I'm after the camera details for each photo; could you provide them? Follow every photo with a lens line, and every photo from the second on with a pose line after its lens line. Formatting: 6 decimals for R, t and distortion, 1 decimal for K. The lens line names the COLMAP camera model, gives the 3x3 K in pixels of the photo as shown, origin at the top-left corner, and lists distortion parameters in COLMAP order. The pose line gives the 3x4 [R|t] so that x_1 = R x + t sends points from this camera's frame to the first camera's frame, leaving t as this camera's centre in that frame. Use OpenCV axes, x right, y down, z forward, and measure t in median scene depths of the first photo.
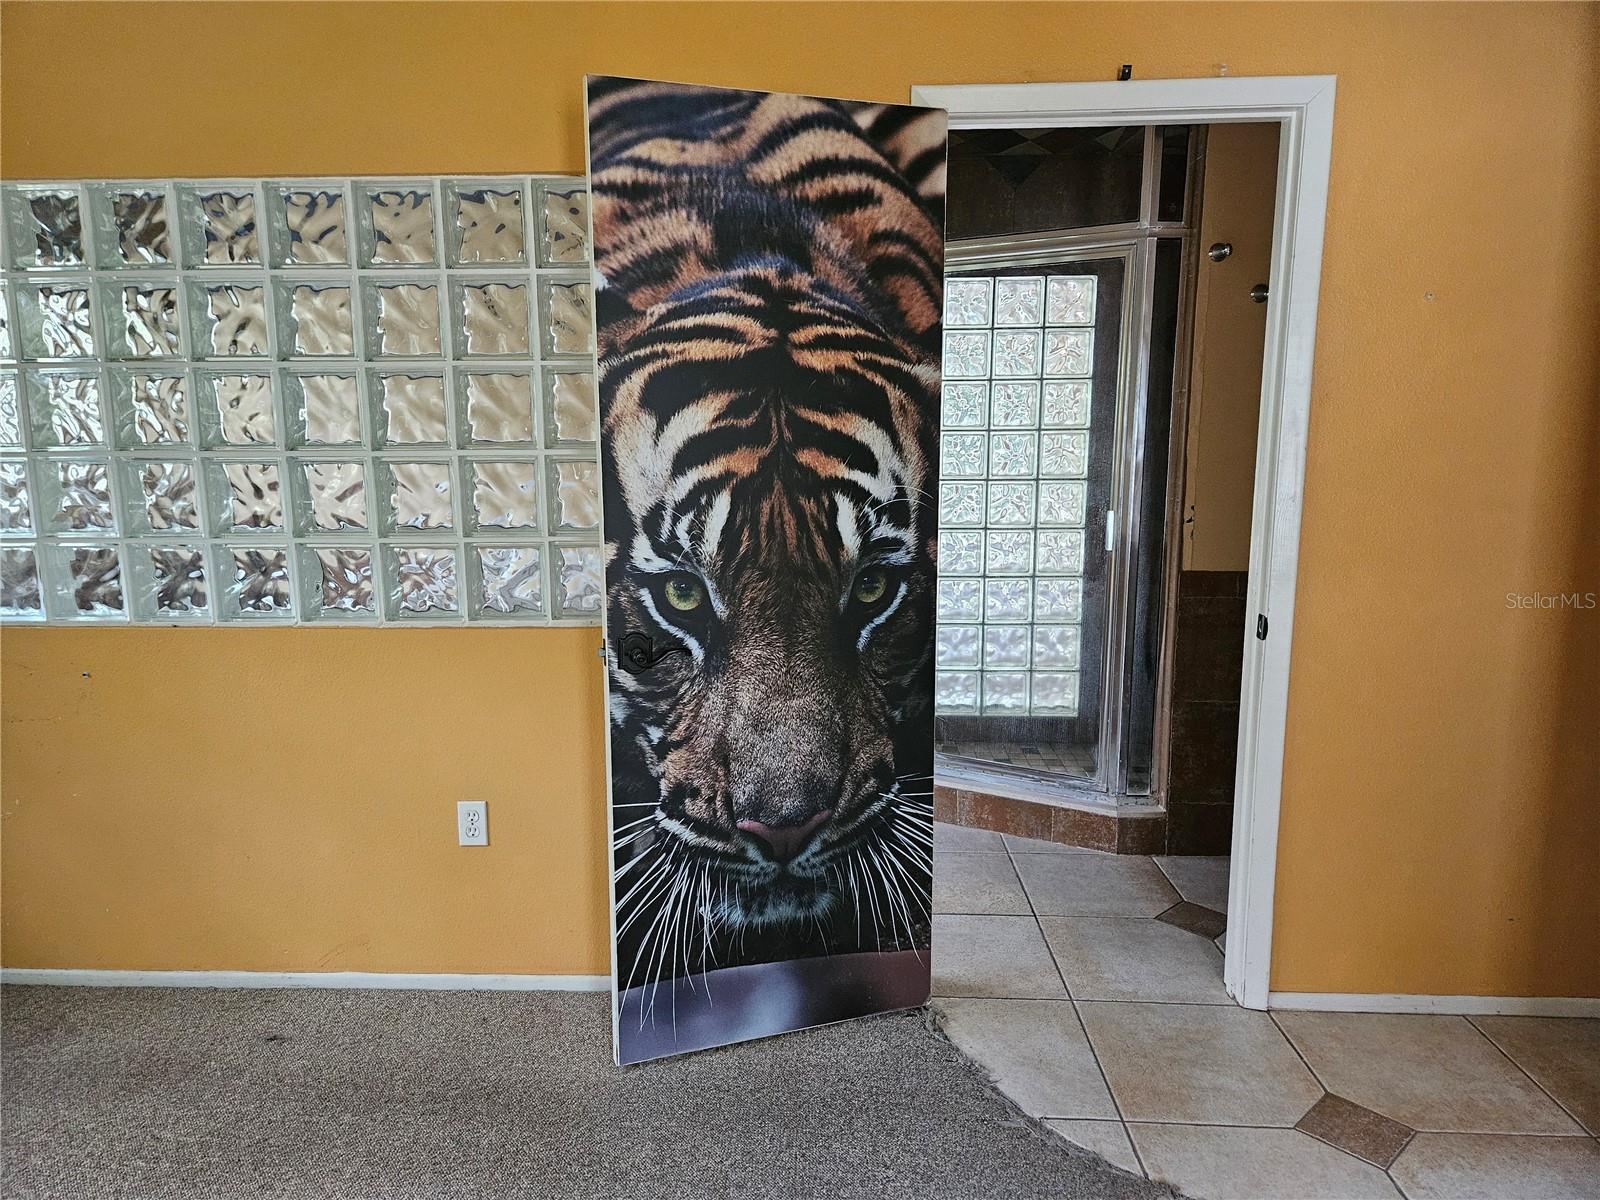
lens RADIAL K [[1077.8, 0, 800.0], [0, 1077.8, 600.0], [0, 0, 1]] dist [0.036189, -0.001605]
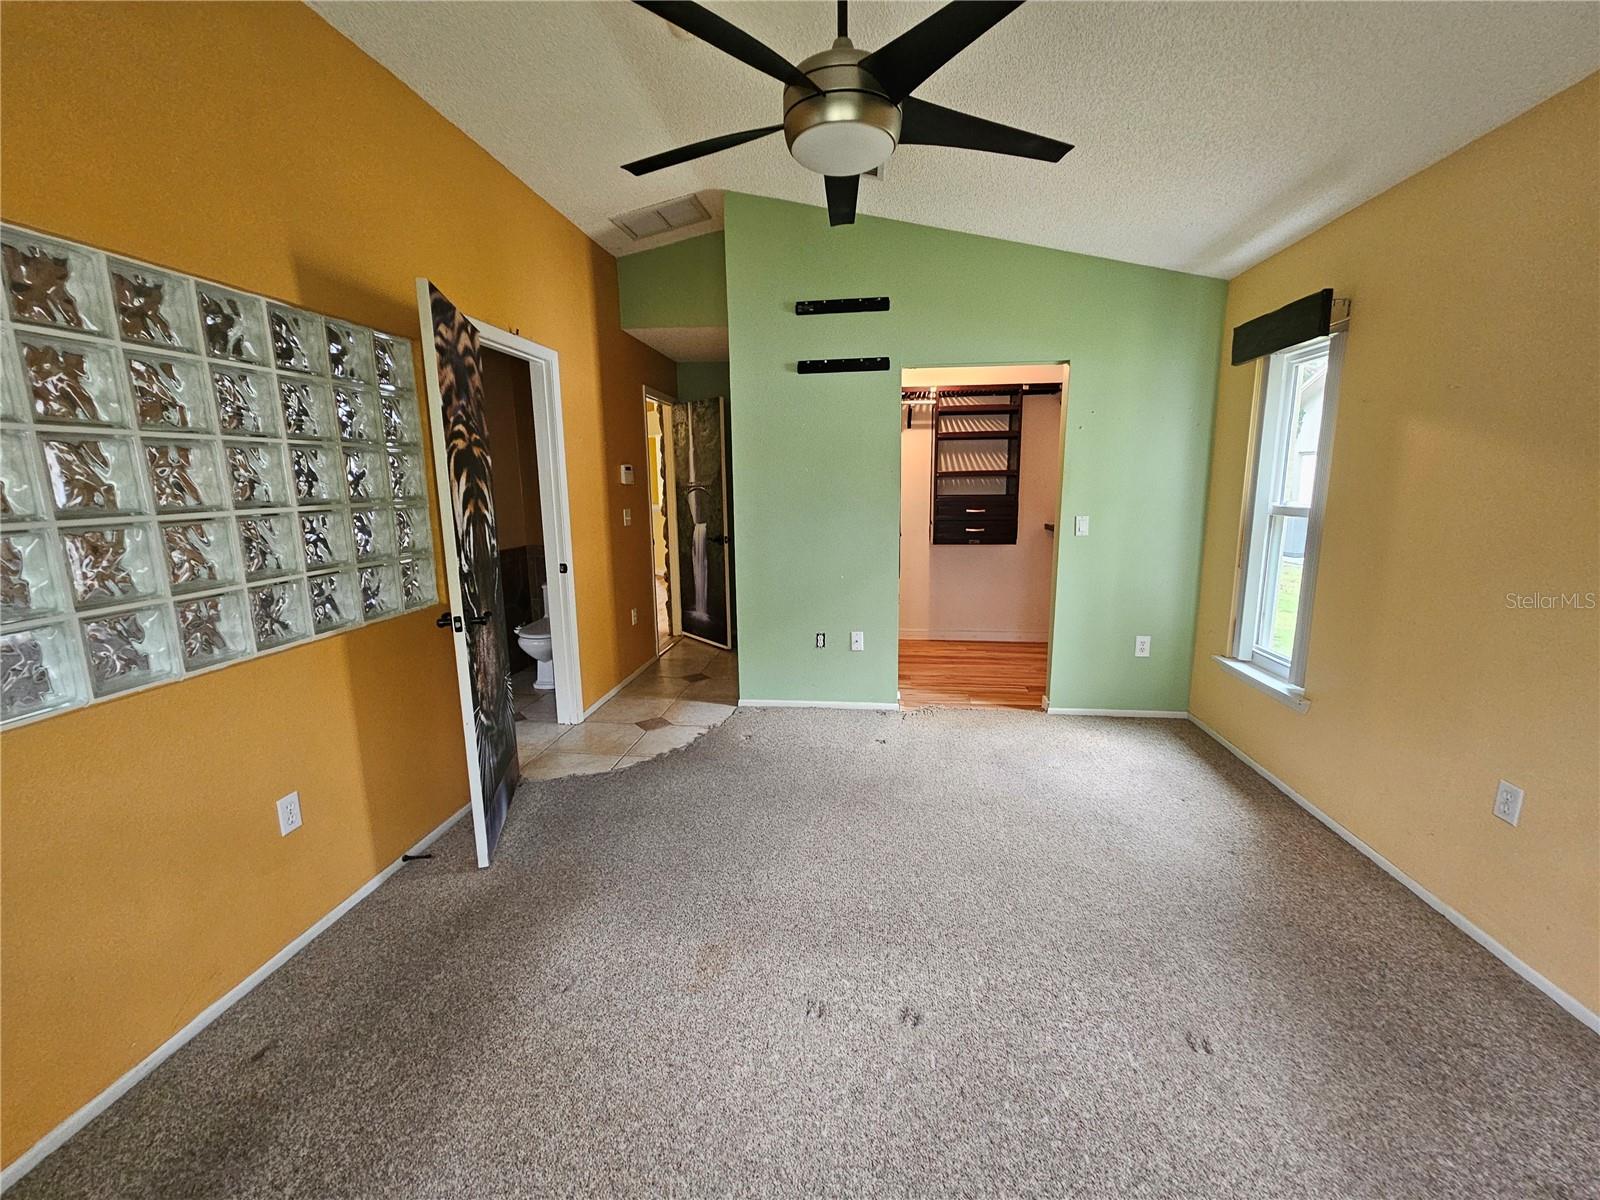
lens RADIAL K [[649.8, 0, 803.2], [0, 649.8, 593.0], [0, 0, 1]] dist [0.000619, -0.000145]
pose [[0.070075, -0.167543, 0.983371, -1.075701], [0.168945, 0.973547, 0.153830, -0.059677], [-0.983131, 0.155356, 0.096527, 0.360528]]
